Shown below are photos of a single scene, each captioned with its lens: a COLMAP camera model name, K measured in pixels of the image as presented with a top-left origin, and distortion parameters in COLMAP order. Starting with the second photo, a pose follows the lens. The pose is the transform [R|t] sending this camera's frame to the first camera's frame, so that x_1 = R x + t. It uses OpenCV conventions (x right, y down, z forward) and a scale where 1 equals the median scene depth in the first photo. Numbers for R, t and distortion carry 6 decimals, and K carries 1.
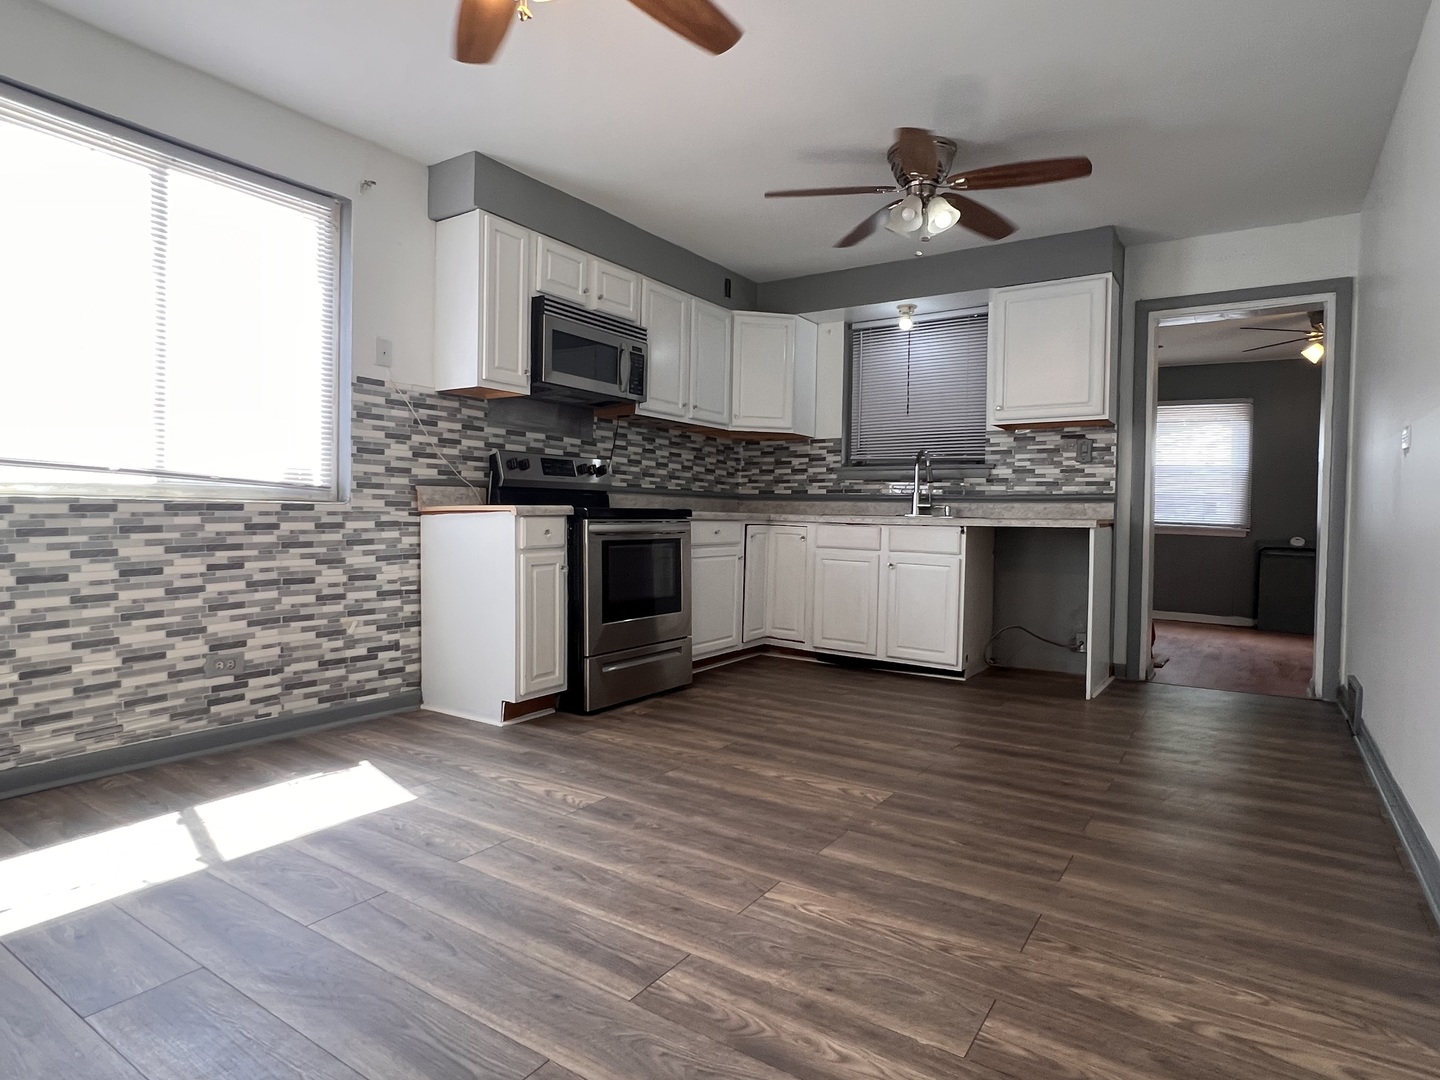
lens RADIAL K [[802.3, 0, 721.4], [0, 802.3, 533.3], [0, 0, 1]] dist [-0.000799, -0.001915]
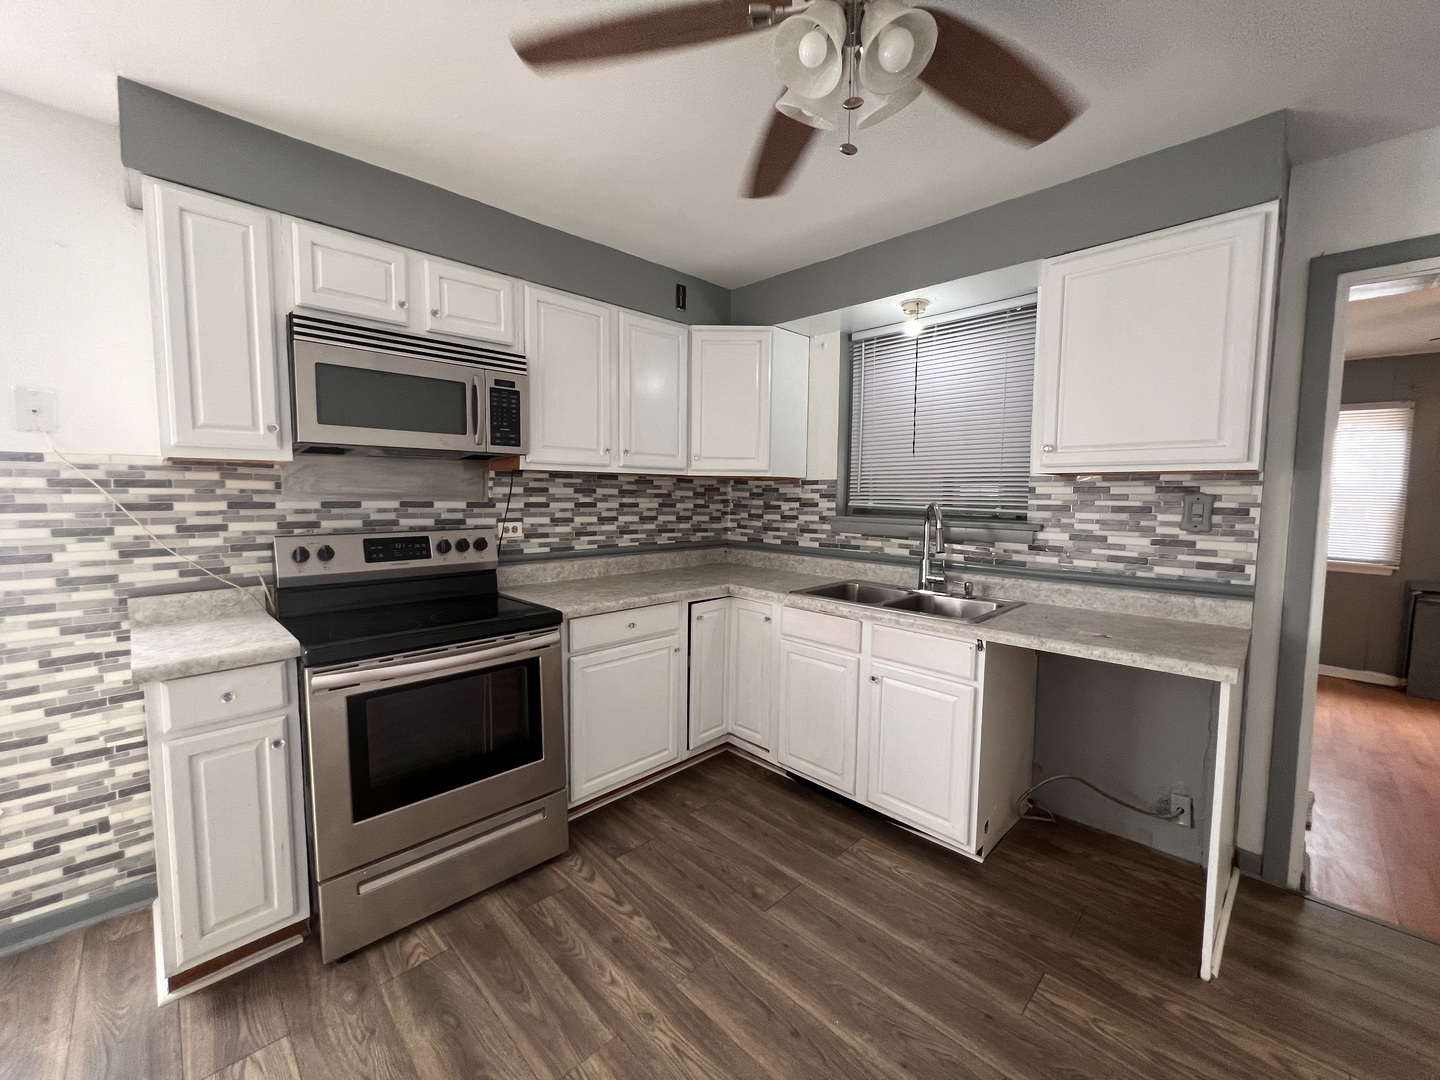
lens RADIAL K [[575.2, 0, 721.5], [0, 575.2, 534.3], [0, 0, 1]] dist [0.000761, 0.000137]
pose [[0.979106, 0.007074, -0.203226, 0.178116], [0.003124, 0.998754, 0.049815, -0.107861], [0.203325, -0.049409, 0.977864, 0.477513]]
